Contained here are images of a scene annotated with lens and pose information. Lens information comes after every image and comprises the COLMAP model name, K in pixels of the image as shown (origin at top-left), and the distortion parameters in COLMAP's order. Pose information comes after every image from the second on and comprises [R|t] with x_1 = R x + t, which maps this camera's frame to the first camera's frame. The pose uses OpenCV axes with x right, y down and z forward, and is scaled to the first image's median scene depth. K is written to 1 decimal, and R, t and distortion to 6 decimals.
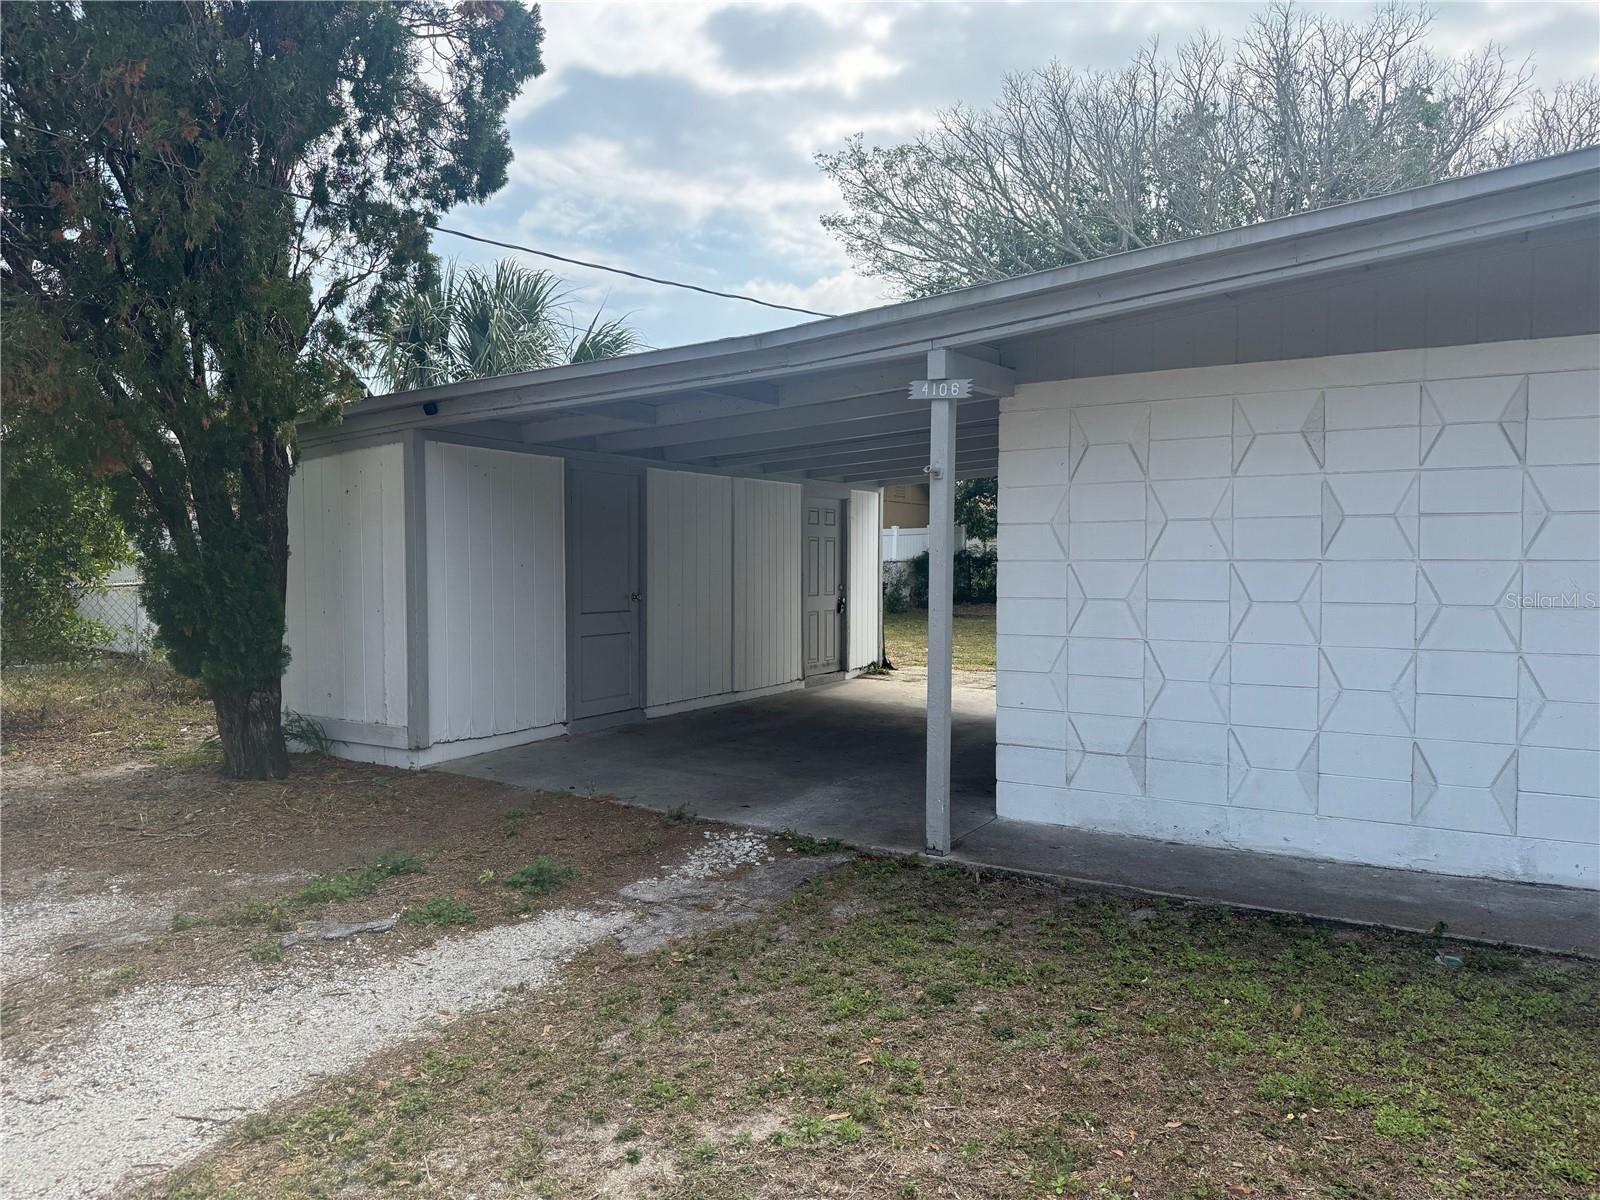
lens RADIAL K [[1149.6, 0, 802.8], [0, 1149.6, 572.9], [0, 0, 1]] dist [0.012225, -0.000198]
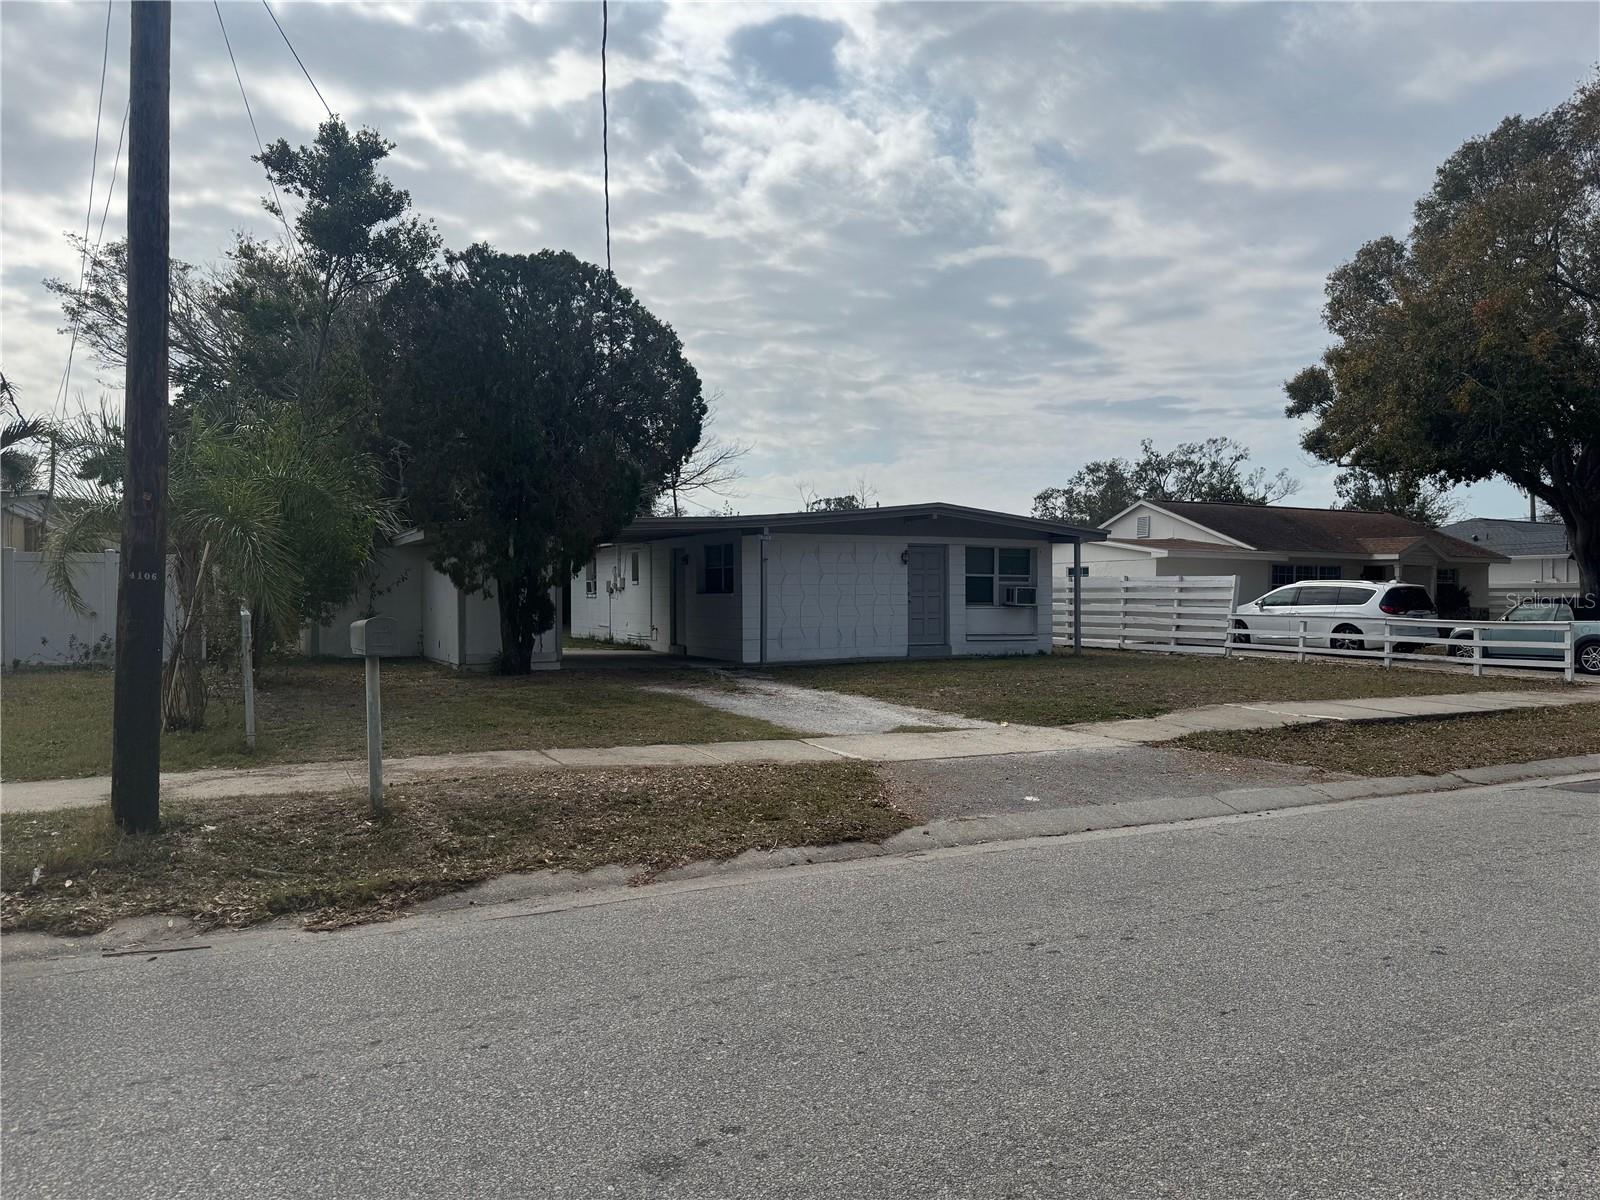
lens RADIAL K [[1142.0, 0, 800.0], [0, 1142.0, 600.0], [0, 0, 1]] dist [0.086583, -0.101552]
pose [[0.514993, -0.005767, 0.857175, -2.053417], [0.020489, 0.999774, -0.005584, 0.044347], [-0.856949, 0.020439, 0.514995, -0.678327]]
